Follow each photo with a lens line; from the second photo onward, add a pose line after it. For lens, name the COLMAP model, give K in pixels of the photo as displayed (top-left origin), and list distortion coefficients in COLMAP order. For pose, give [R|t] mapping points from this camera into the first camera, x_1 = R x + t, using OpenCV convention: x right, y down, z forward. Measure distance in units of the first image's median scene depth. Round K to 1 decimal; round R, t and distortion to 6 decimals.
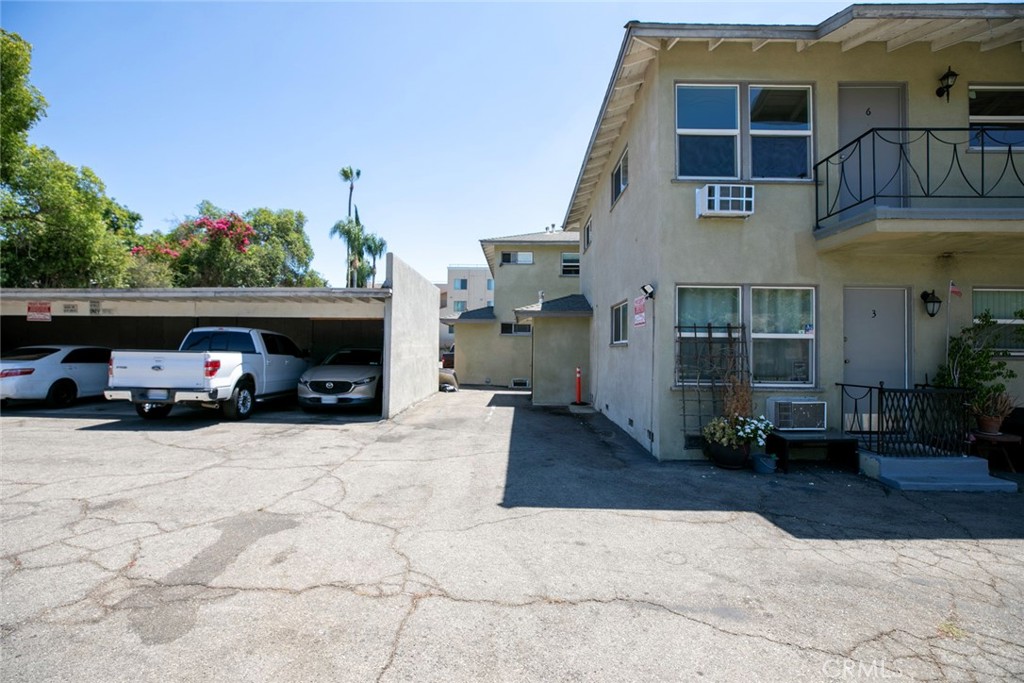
lens RADIAL K [[493.0, 0, 512.0], [0, 493.0, 341.5], [0, 0, 1]] dist [-0.000554, 0.000054]
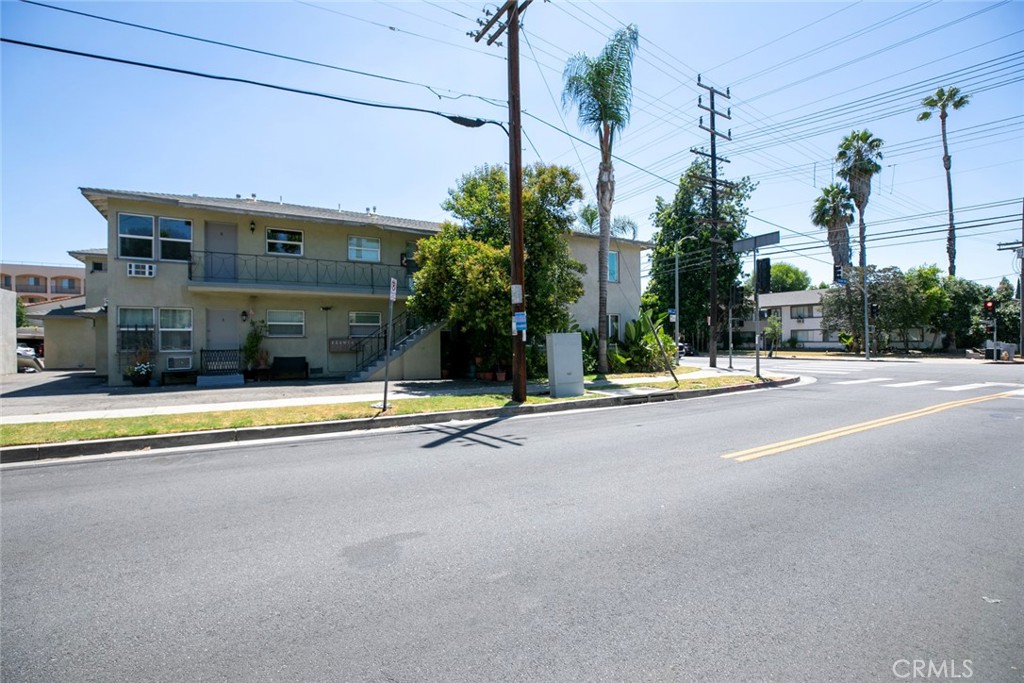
lens RADIAL K [[493.0, 0, 512.0], [0, 493.0, 341.5], [0, 0, 1]] dist [-0.000554, 0.000054]
pose [[0.858982, -0.018801, 0.511661, 0.714252], [0.008767, 0.999719, 0.022015, 0.007279], [-0.511931, -0.014425, 0.858905, -1.778851]]
